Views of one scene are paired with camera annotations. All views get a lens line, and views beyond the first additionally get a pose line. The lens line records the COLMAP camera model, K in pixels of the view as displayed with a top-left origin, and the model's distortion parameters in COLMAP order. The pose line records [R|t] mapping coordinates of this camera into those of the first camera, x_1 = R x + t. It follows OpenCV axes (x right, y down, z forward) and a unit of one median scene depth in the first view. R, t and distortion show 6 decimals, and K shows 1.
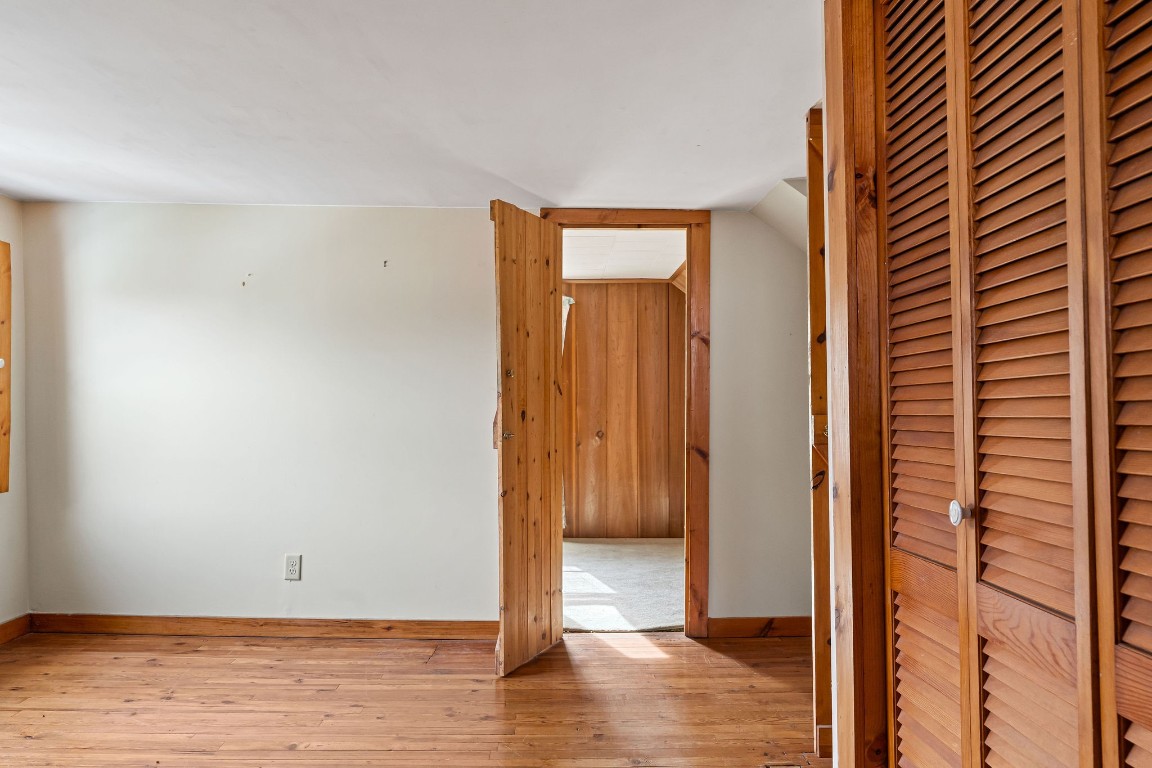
lens RADIAL K [[760.5, 0, 576.0], [0, 760.5, 384.0], [0, 0, 1]] dist [0.000647, 0.001376]
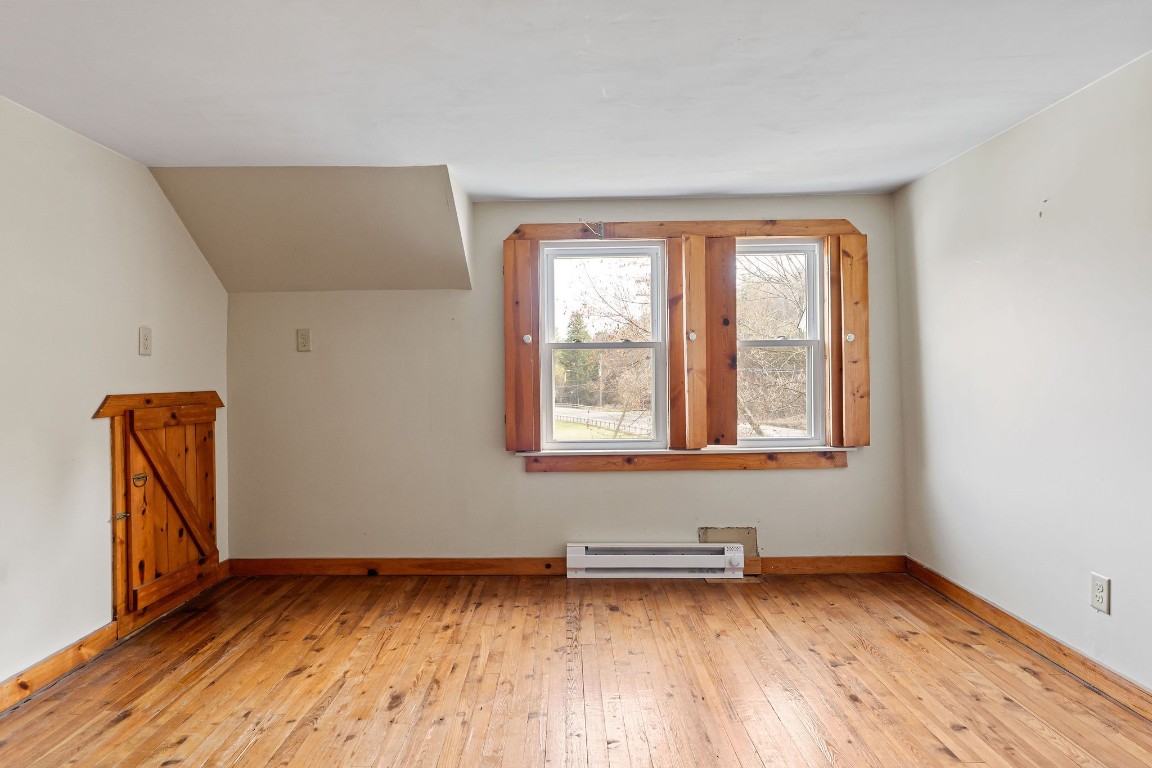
lens RADIAL K [[641.9, 0, 576.0], [0, 641.9, 384.0], [0, 0, 1]] dist [0.005472, 0.001533]
pose [[0.004515, 0.006187, -0.999971, 0.248023], [0.047832, 0.998835, 0.006396, 0.017964], [0.998845, -0.047859, 0.004214, 0.550020]]
